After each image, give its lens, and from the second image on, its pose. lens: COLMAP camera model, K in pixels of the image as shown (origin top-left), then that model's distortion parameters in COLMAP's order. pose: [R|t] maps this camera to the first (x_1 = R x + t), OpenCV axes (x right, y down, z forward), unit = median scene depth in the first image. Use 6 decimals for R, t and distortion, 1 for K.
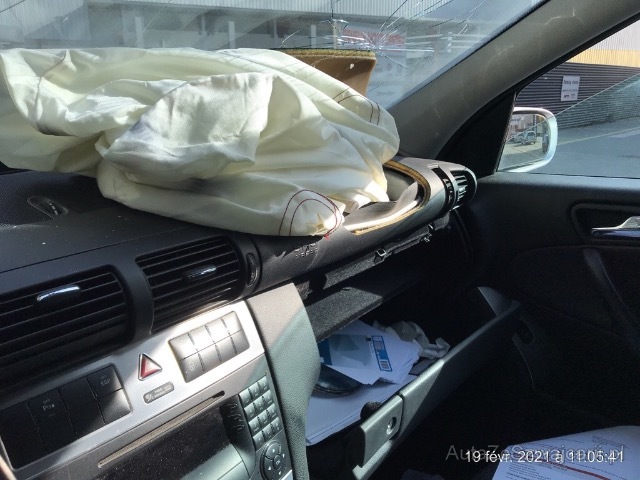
lens RADIAL K [[528.0, 0, 320.0], [0, 528.0, 240.0], [0, 0, 1]] dist [0.076650, -0.086008]
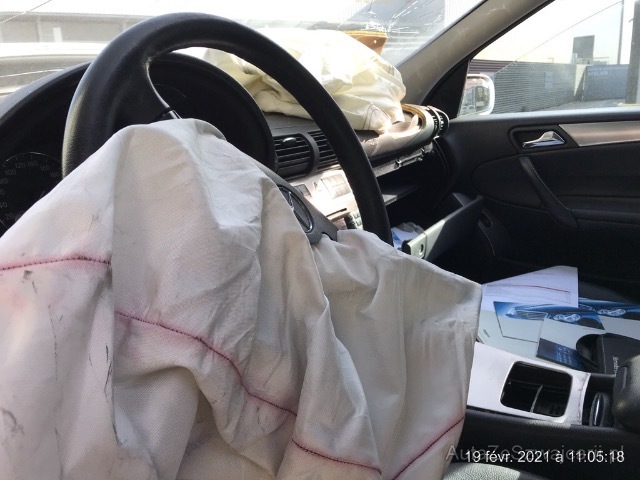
lens RADIAL K [[528.0, 0, 320.0], [0, 528.0, 240.0], [0, 0, 1]] dist [0.076650, -0.086008]
pose [[0.991263, -0.068274, 0.112857, -0.297714], [0.069415, 0.997569, -0.006204, 0.243230], [-0.112159, 0.013984, 0.993592, -0.514666]]
